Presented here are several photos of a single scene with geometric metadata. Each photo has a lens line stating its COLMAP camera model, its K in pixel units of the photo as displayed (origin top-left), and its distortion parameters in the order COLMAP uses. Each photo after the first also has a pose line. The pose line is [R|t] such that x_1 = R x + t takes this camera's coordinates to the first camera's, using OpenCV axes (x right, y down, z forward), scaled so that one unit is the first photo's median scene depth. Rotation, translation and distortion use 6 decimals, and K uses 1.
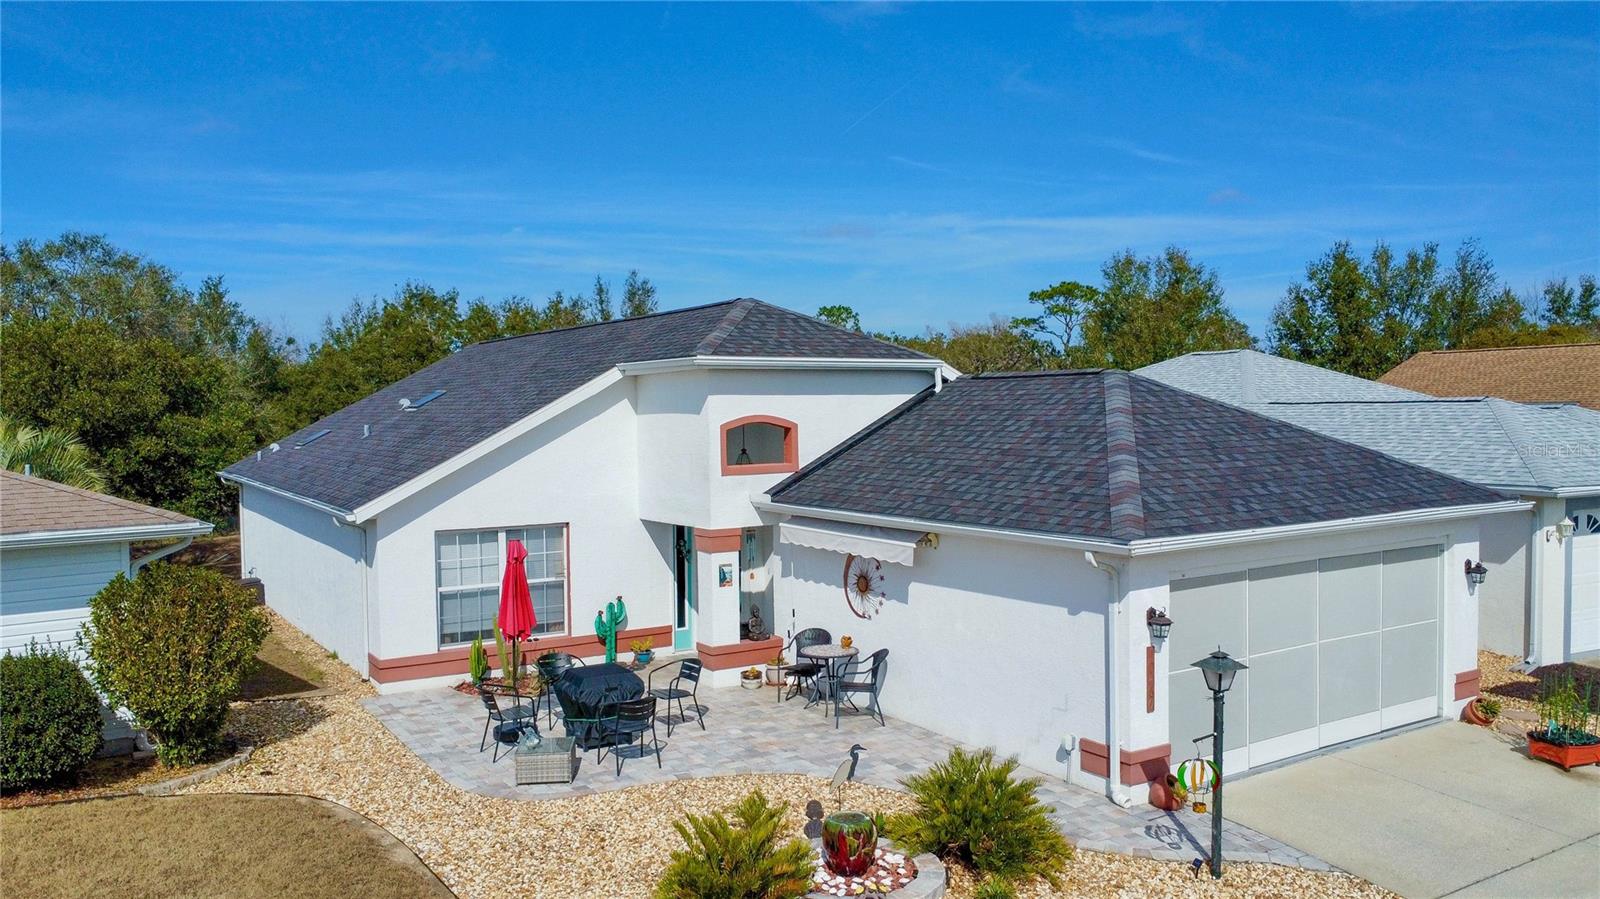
lens RADIAL K [[1214.4, 0, 790.7], [0, 1214.4, 448.7], [0, 0, 1]] dist [-0.037982, -0.002773]
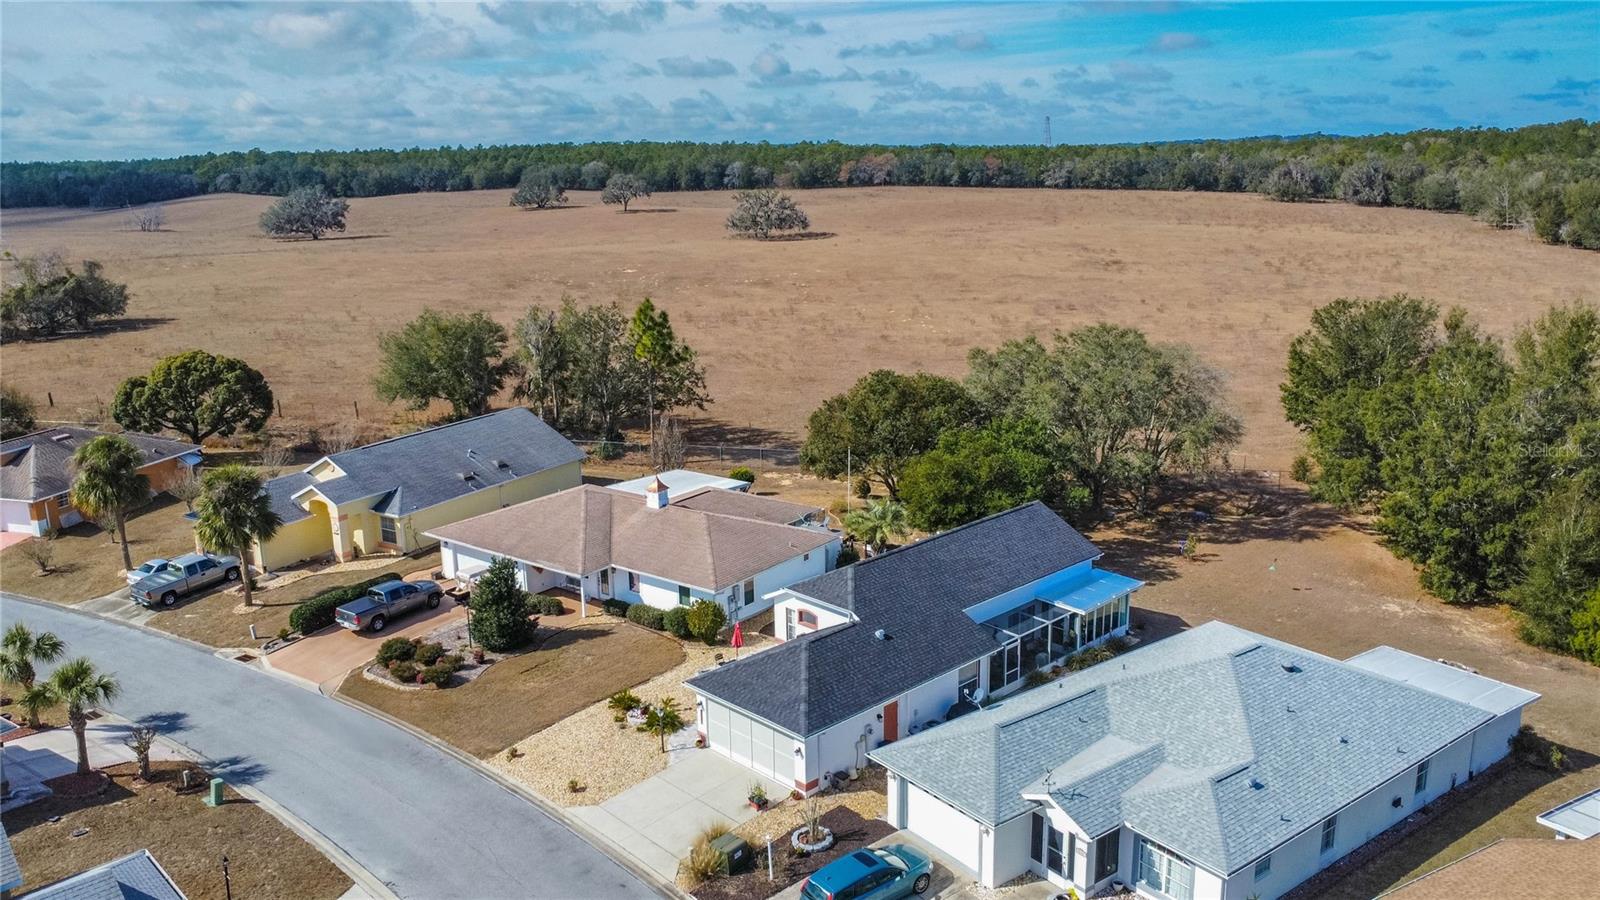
lens RADIAL K [[1214.4, 0, 790.7], [0, 1214.4, 449.2], [0, 0, 1]] dist [-0.037982, -0.002773]
pose [[0.201438, 0.234438, -0.951032, 2.891111], [-0.019163, 0.971692, 0.235472, -1.184830], [0.979314, -0.029208, 0.200228, 0.362585]]
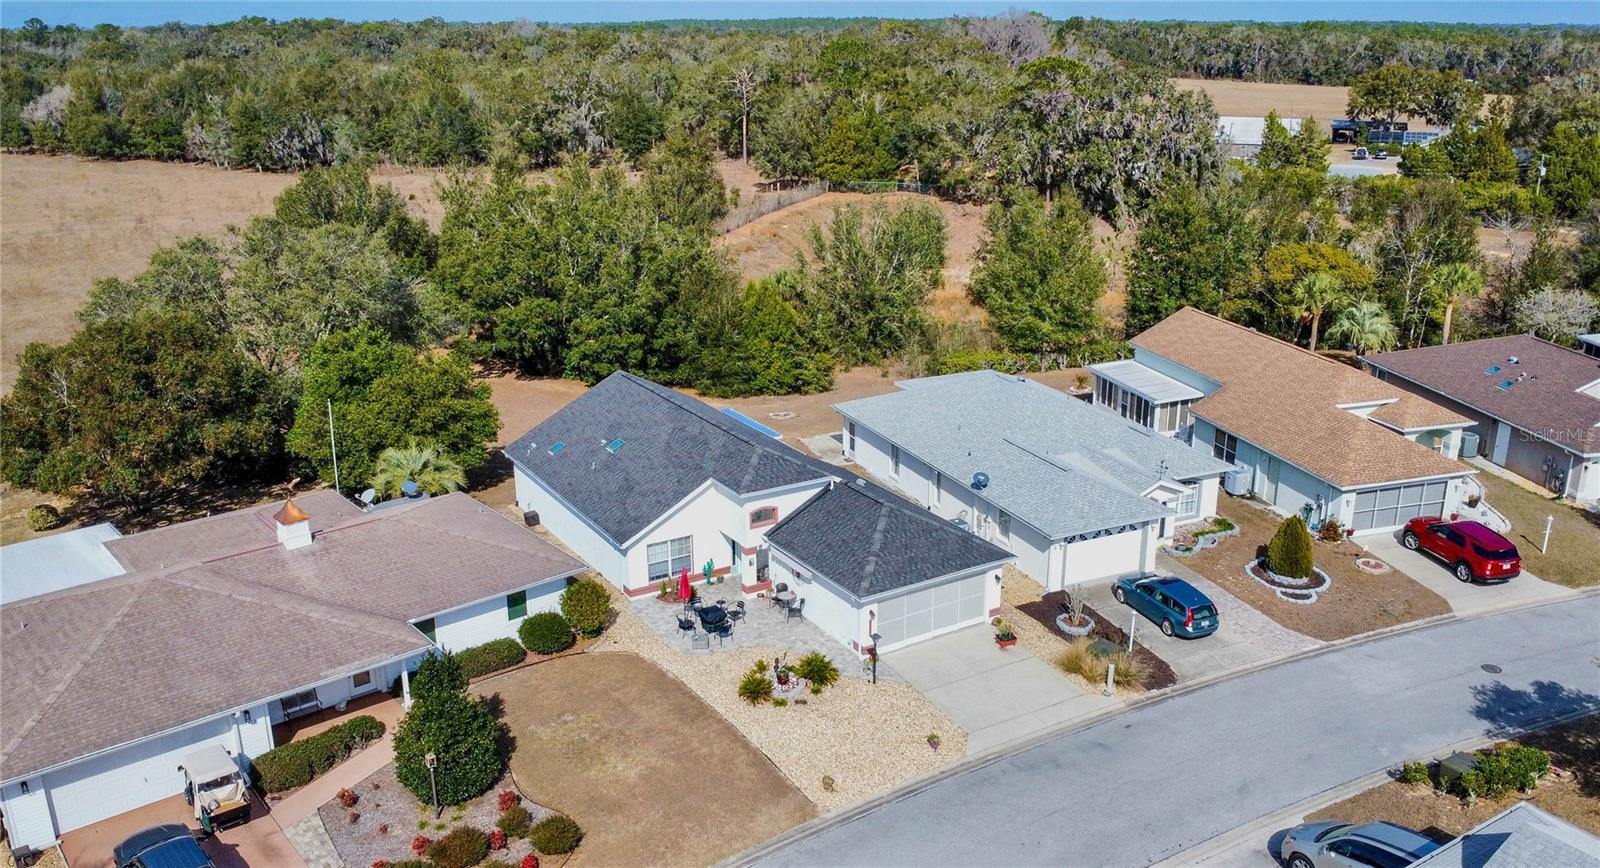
lens RADIAL K [[1260.5, 0, 800.8], [0, 1260.5, 465.6], [0, 0, 1]] dist [-0.032043, -0.005344]
pose [[0.999931, 0.010239, -0.005685, 0.076504], [-0.008134, 0.956410, 0.291913, -0.983742], [0.008426, -0.291846, 0.956428, -1.765005]]
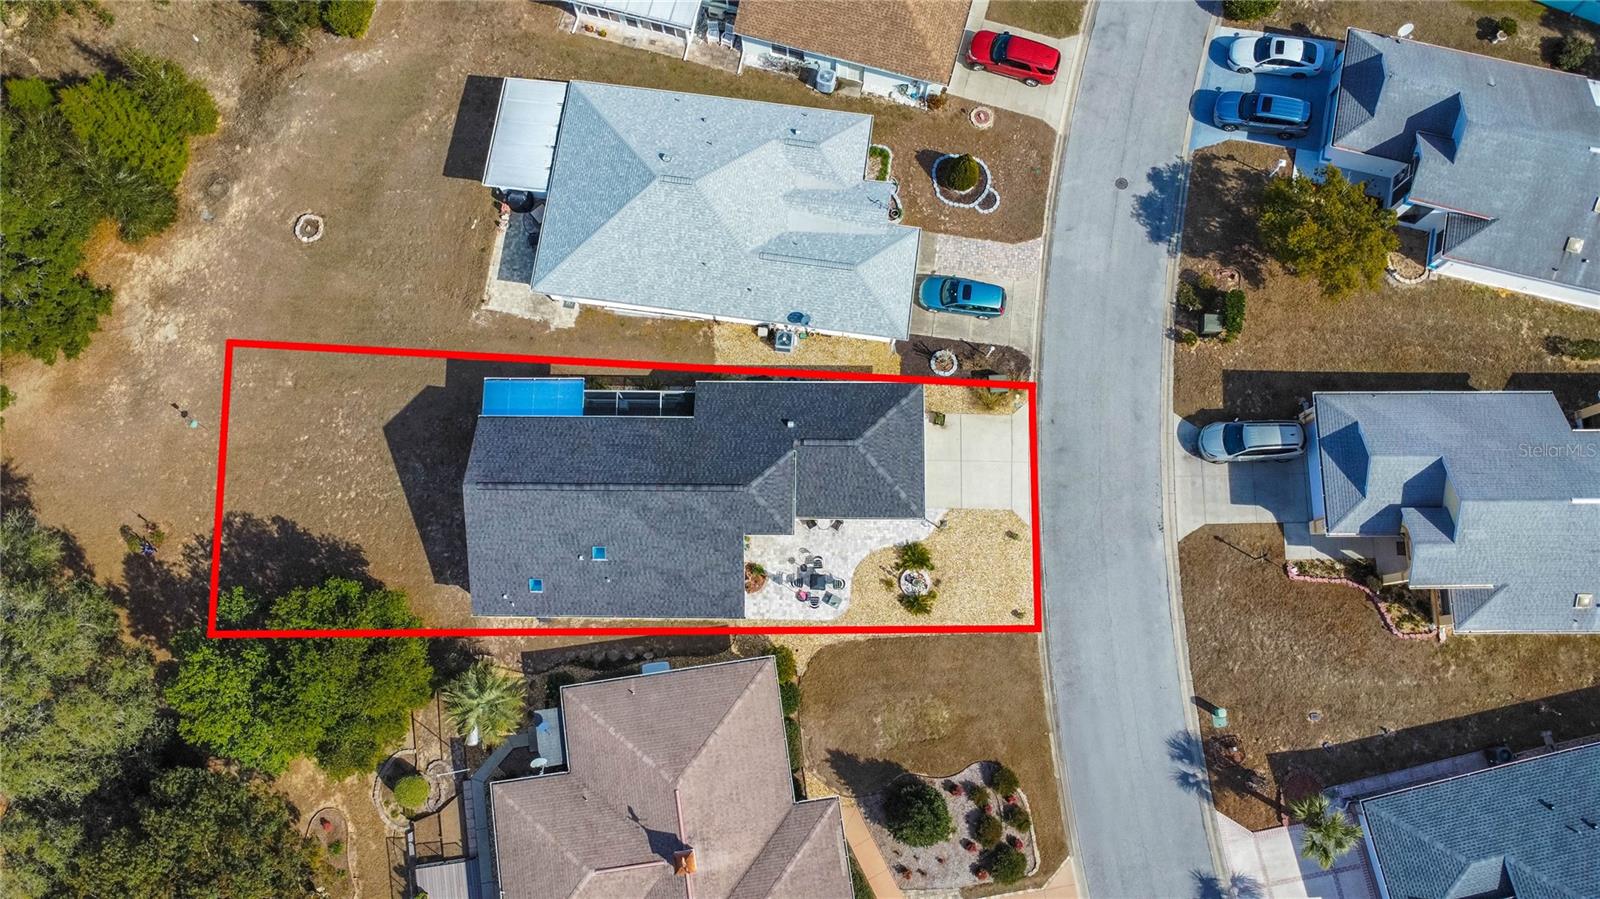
lens RADIAL K [[1214.4, 0, 790.7], [0, 1214.4, 448.7], [0, 0, 1]] dist [-0.037982, -0.002773]
pose [[0.543033, -0.821937, 0.171859, -0.494031], [0.056602, 0.240028, 0.969114, -3.613167], [-0.837802, -0.516533, 0.176866, 0.467776]]
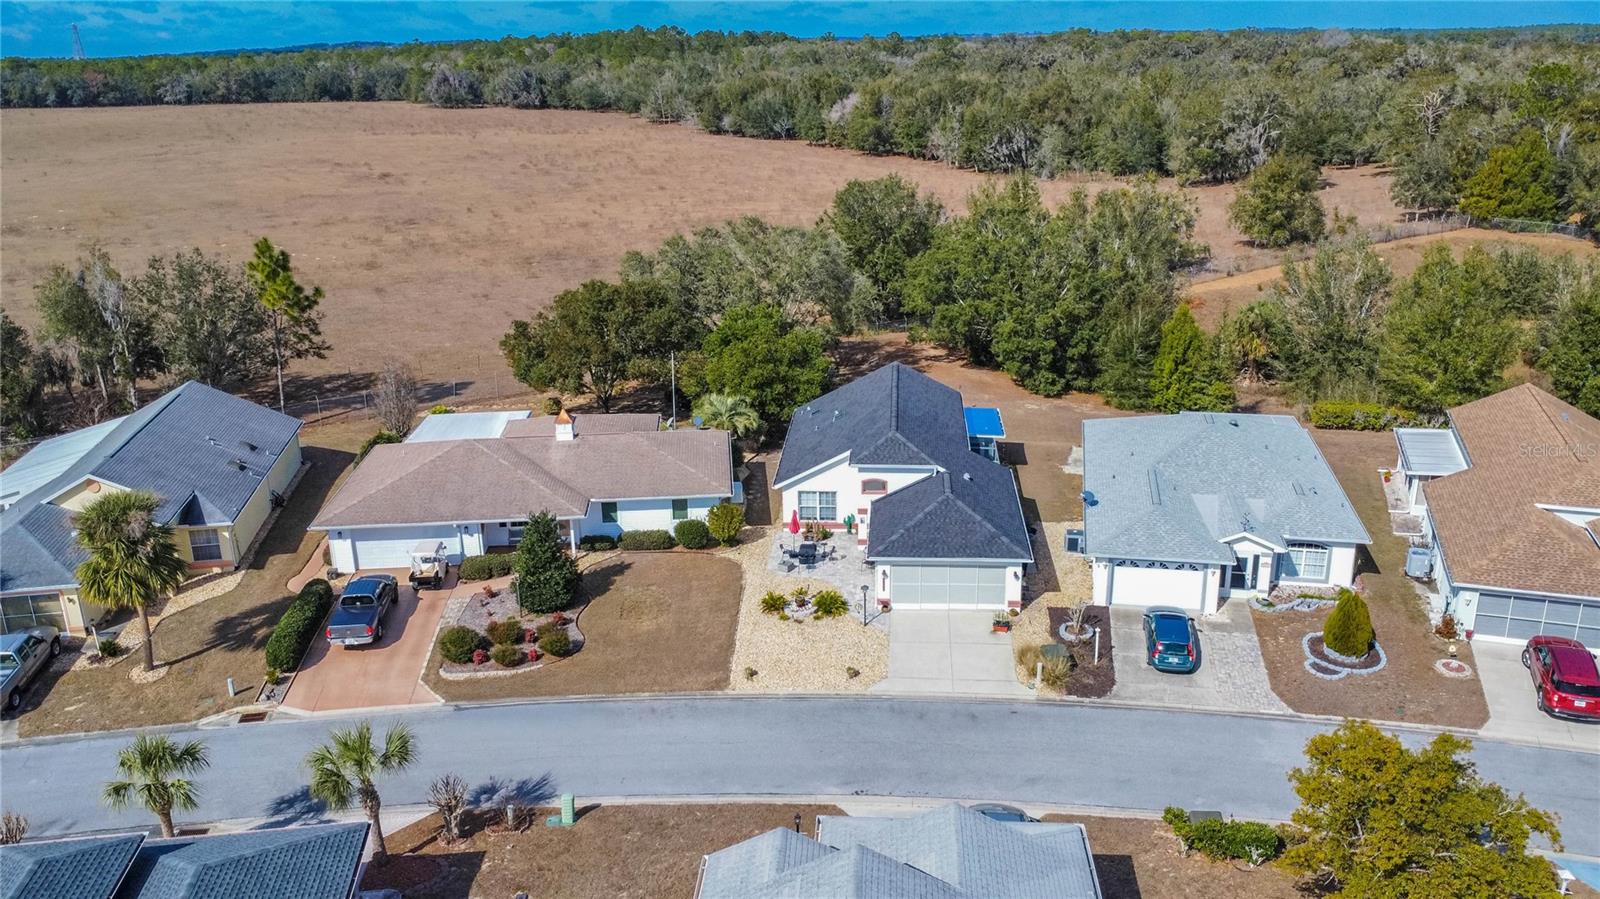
lens RADIAL K [[1214.4, 0, 790.7], [0, 1214.4, 448.7], [0, 0, 1]] dist [-0.037982, -0.002773]
pose [[0.797656, 0.184155, -0.574310, 1.805553], [-0.009821, 0.956083, 0.292932, -1.151951], [0.603033, -0.228019, 0.764434, -1.816134]]
